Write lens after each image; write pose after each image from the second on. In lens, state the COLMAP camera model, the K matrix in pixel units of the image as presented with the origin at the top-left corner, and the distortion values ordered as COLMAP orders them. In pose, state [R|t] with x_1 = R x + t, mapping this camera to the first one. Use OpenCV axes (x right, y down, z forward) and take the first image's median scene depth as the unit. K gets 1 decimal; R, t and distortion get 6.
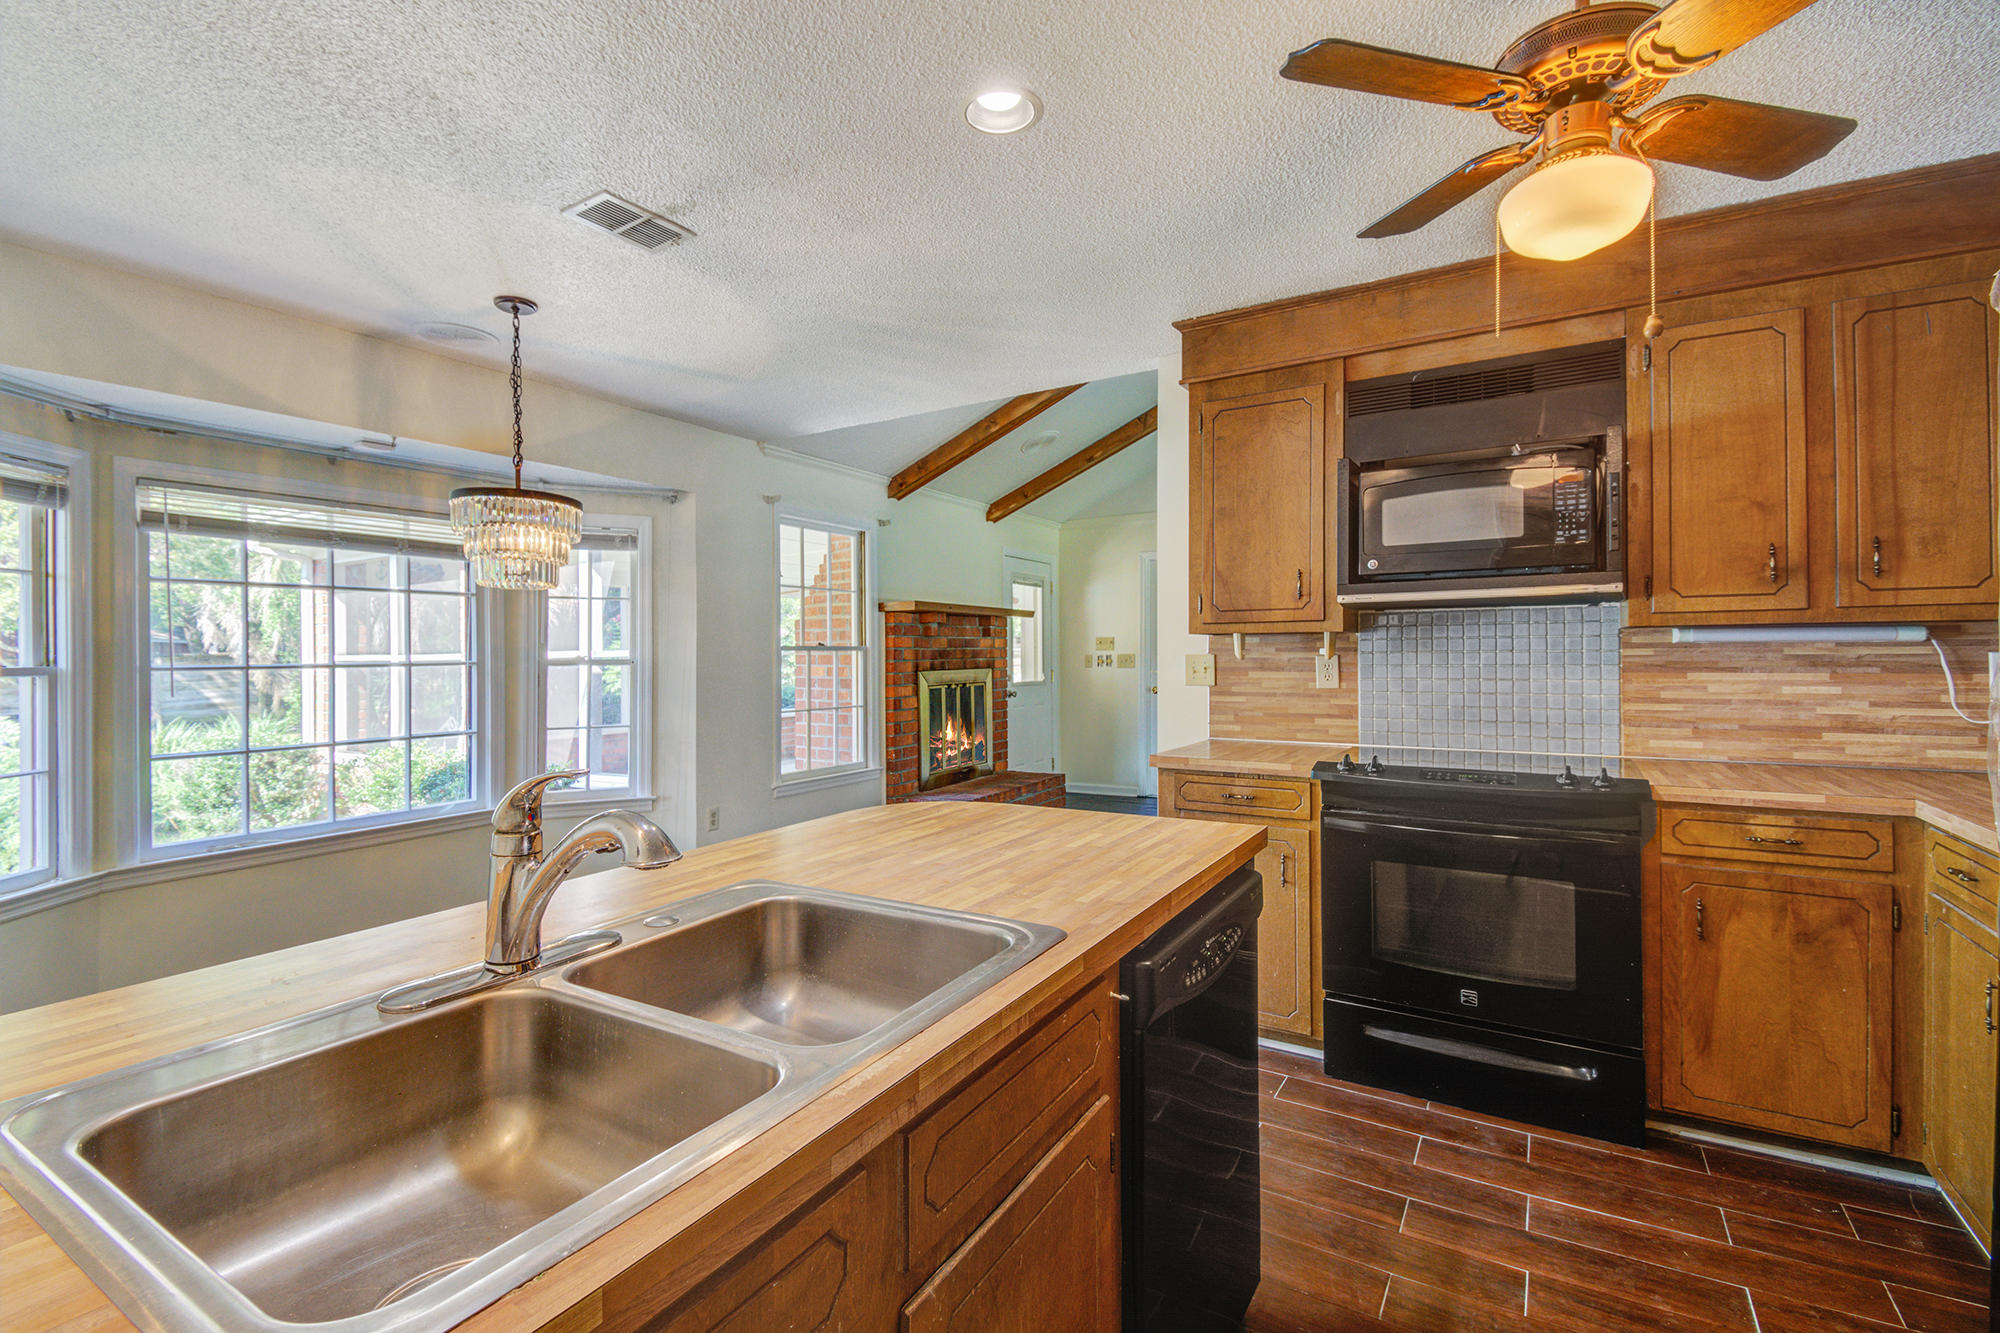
lens RADIAL K [[877.1, 0, 993.0], [0, 877.1, 649.1], [0, 0, 1]] dist [0.015773, -0.000158]
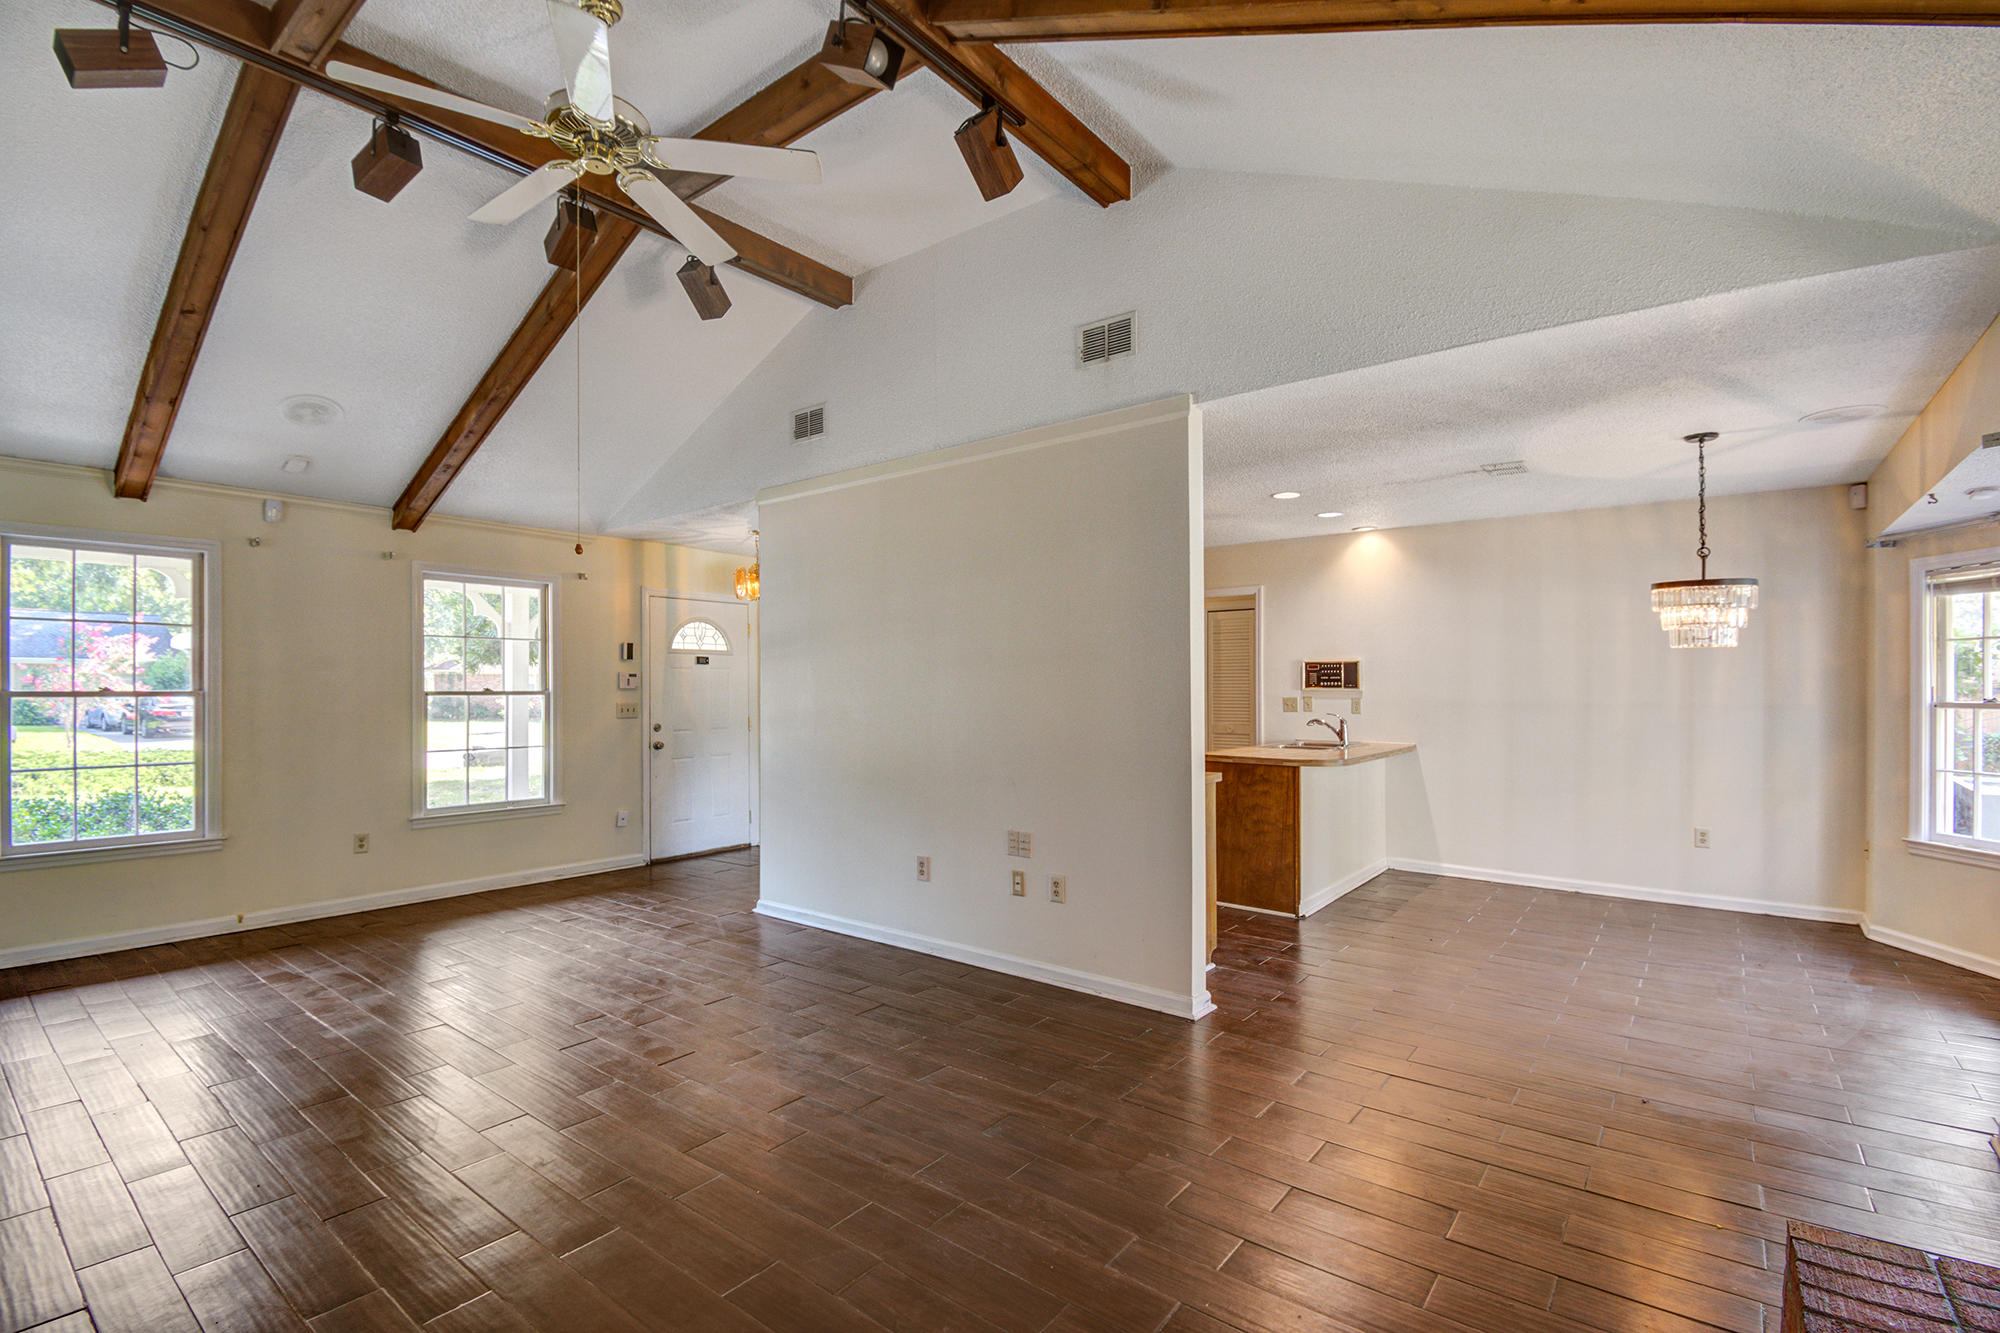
lens RADIAL K [[912.1, 0, 999.1], [0, 912.1, 678.0], [0, 0, 1]] dist [0.003967, -0.016321]
pose [[-0.994630, 0.010259, 0.102983, 0.333408], [0.008371, 0.999789, -0.018745, -0.005978], [-0.103154, -0.017782, -0.994506, 2.176942]]
